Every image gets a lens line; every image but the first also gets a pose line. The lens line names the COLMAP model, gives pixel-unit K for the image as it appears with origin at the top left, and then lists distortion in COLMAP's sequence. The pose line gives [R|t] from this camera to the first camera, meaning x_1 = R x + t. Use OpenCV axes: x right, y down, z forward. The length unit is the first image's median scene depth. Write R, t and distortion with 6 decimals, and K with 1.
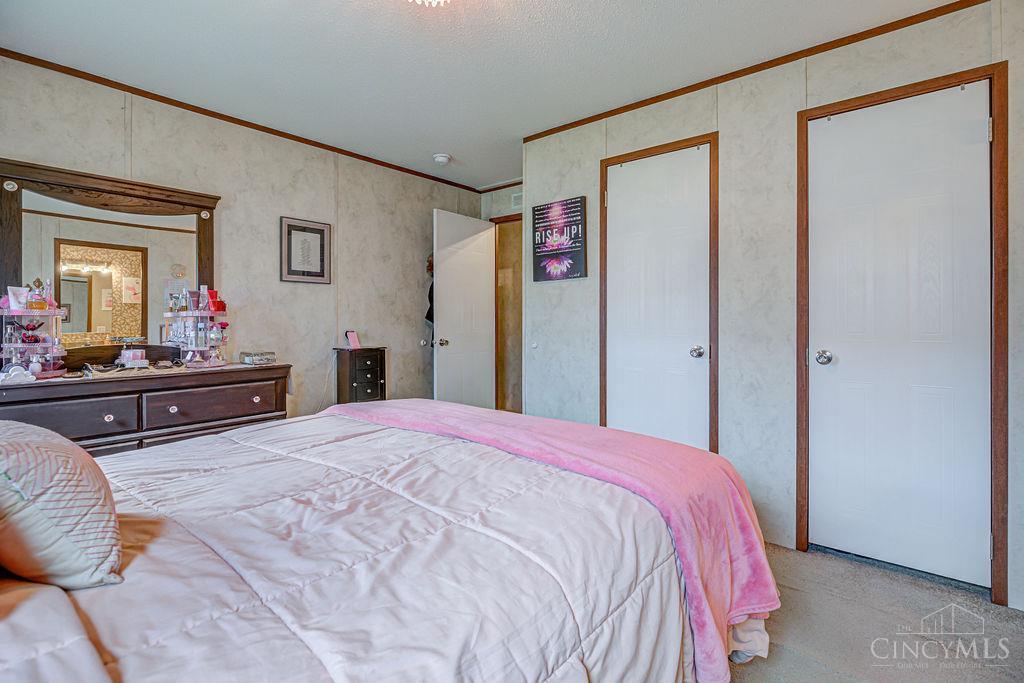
lens RADIAL K [[475.8, 0, 513.6], [0, 475.8, 324.2], [0, 0, 1]] dist [-0.001503, -0.000472]
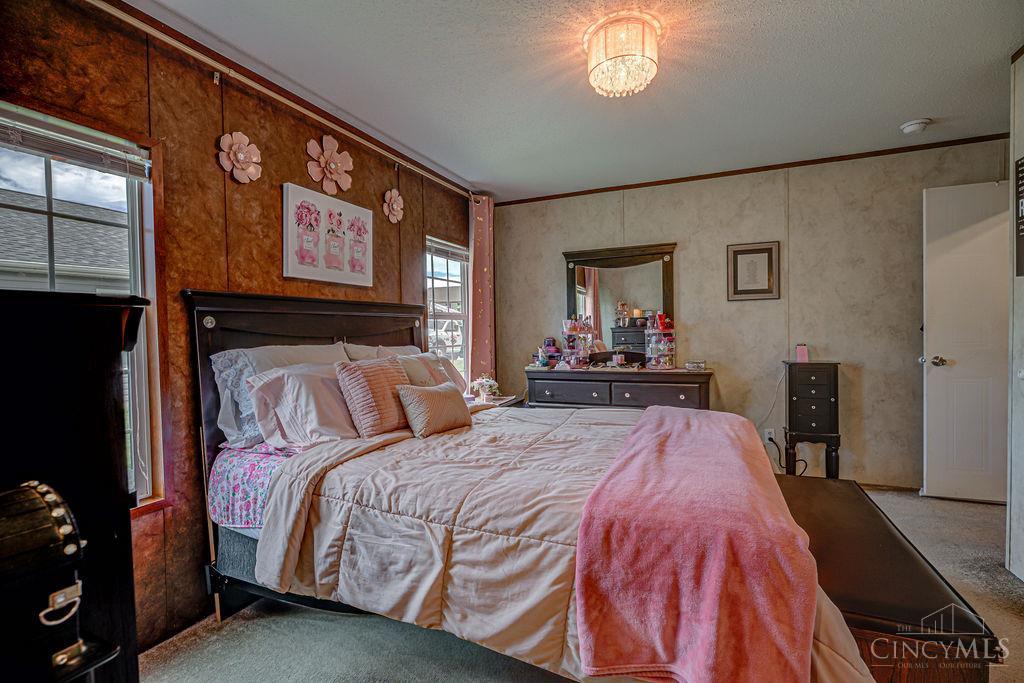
lens RADIAL K [[471.6, 0, 511.7], [0, 471.6, 336.2], [0, 0, 1]] dist [-0.003535, -0.000871]
pose [[0.287025, 0.008888, -0.957882, 0.450130], [0.012950, 0.999830, 0.013158, -0.025394], [0.957836, -0.016182, 0.286861, 0.153678]]
